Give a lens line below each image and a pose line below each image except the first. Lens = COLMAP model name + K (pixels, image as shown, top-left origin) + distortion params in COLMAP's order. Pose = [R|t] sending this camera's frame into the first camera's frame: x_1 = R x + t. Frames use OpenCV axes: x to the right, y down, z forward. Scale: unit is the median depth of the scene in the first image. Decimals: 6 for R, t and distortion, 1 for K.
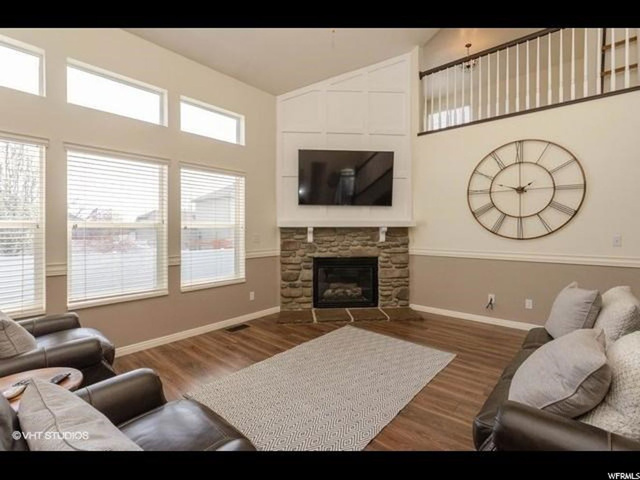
lens RADIAL K [[298.2, 0, 320.6], [0, 298.2, 231.7], [0, 0, 1]] dist [0.000498, -0.000467]
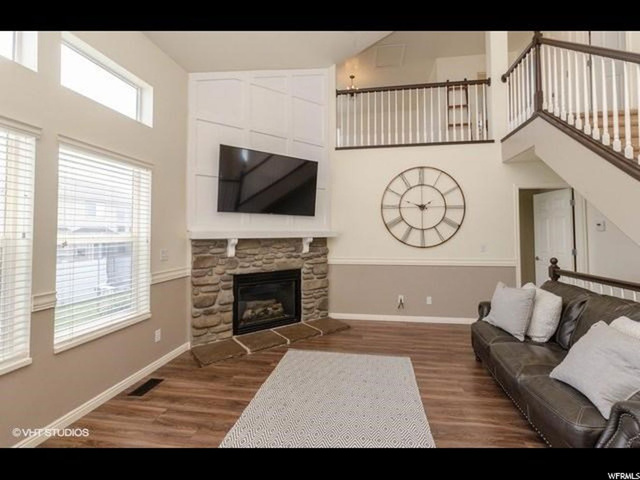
lens RADIAL K [[292.1, 0, 327.7], [0, 292.1, 226.7], [0, 0, 1]] dist [0.001360, -0.000651]
pose [[0.847305, 0.010646, 0.531000, -0.242188], [0.007860, 0.999438, -0.032579, -0.019828], [-0.531048, 0.031778, 0.846746, 0.162557]]
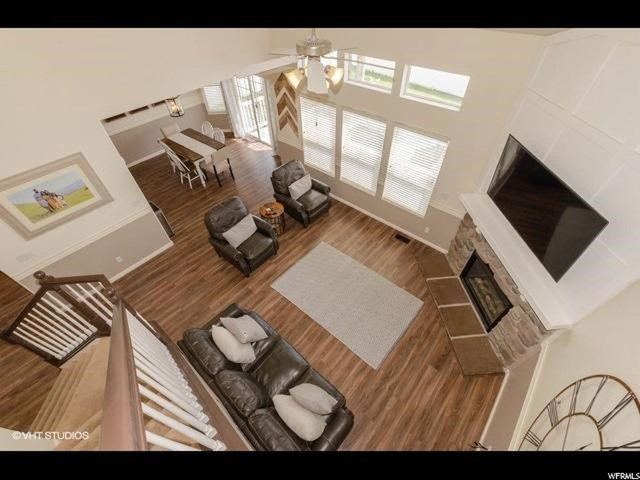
lens RADIAL K [[280.6, 0, 320.0], [0, 280.6, 240.0], [0, 0, 1]] dist [-0.000009, -0.000096]
pose [[-0.005453, 0.724041, -0.689735, 0.598455], [0.013223, 0.689737, 0.723939, -0.597378], [0.999898, -0.005173, -0.013335, 0.512997]]
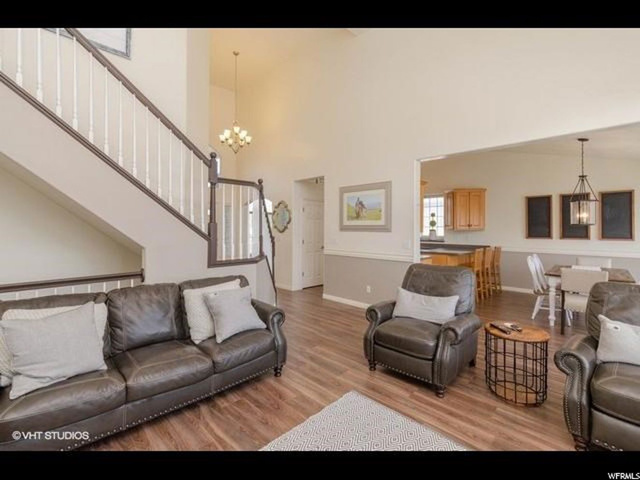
lens RADIAL K [[293.3, 0, 322.4], [0, 293.3, 227.1], [0, 0, 1]] dist [-0.000356, -0.000037]
pose [[-0.997188, -0.005346, 0.074743, 0.017079], [-0.004454, 0.999917, 0.012091, -0.039347], [-0.074802, 0.011724, -0.997130, 0.866705]]
